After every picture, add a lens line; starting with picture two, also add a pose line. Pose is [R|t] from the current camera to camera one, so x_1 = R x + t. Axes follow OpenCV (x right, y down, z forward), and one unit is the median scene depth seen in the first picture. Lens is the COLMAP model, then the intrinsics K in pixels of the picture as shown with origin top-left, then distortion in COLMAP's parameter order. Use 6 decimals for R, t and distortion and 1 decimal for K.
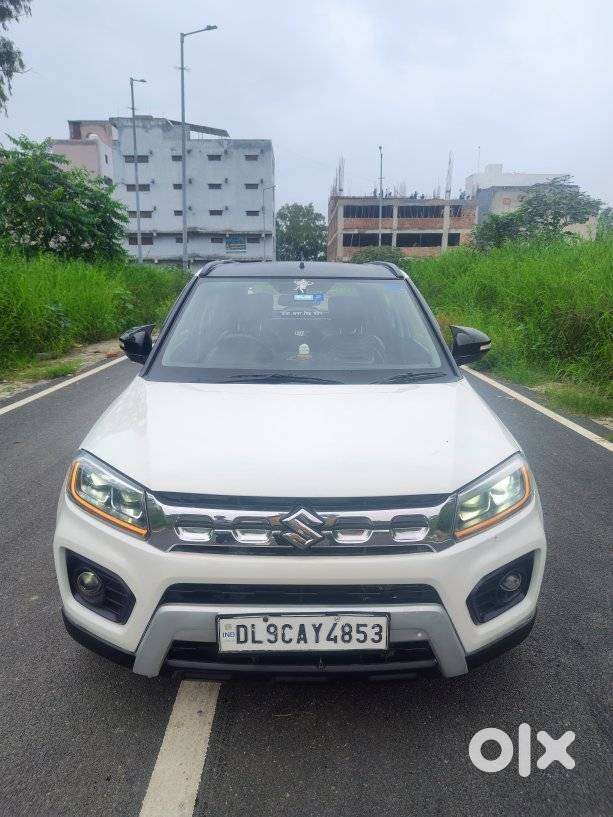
lens RADIAL K [[546.9, 0, 306.5], [0, 546.9, 408.5], [0, 0, 1]] dist [0.013595, 0.002374]
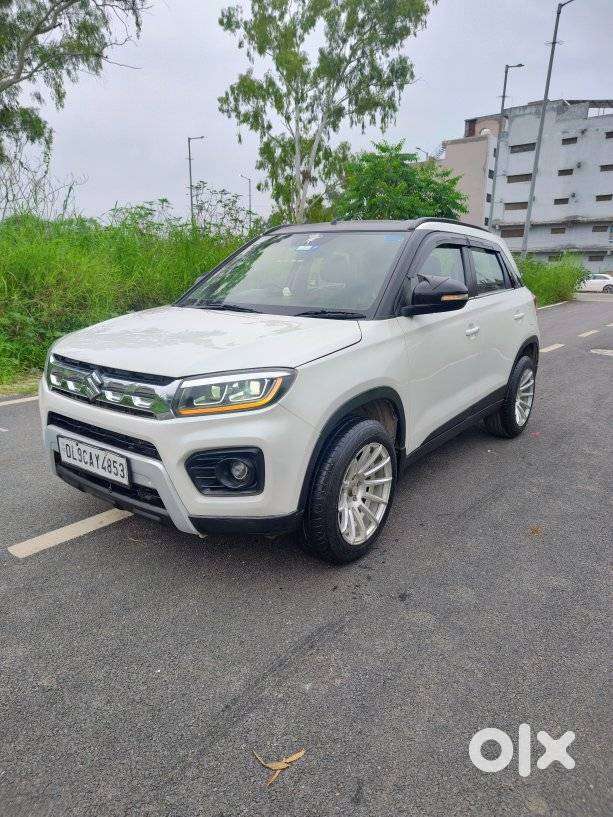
lens RADIAL K [[555.6, 0, 301.3], [0, 555.6, 410.8], [0, 0, 1]] dist [0.009672, 0.005582]
pose [[0.779340, 0.156569, -0.606725, 0.099432], [-0.153351, 0.986492, 0.057590, 0.008721], [0.607546, 0.048160, 0.792823, 0.012458]]
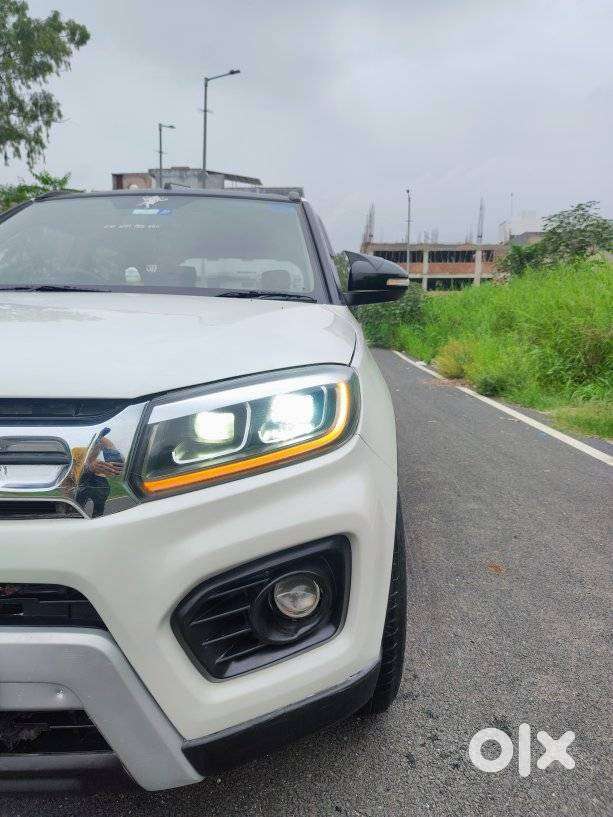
lens RADIAL K [[548.1, 0, 308.4], [0, 548.1, 409.0], [0, 0, 1]] dist [0.004794, 0.007611]
pose [[0.997775, 0.017532, -0.064318, 0.035142], [-0.023105, 0.995944, -0.086955, 0.015735], [0.062533, 0.088248, 0.994134, 0.040560]]
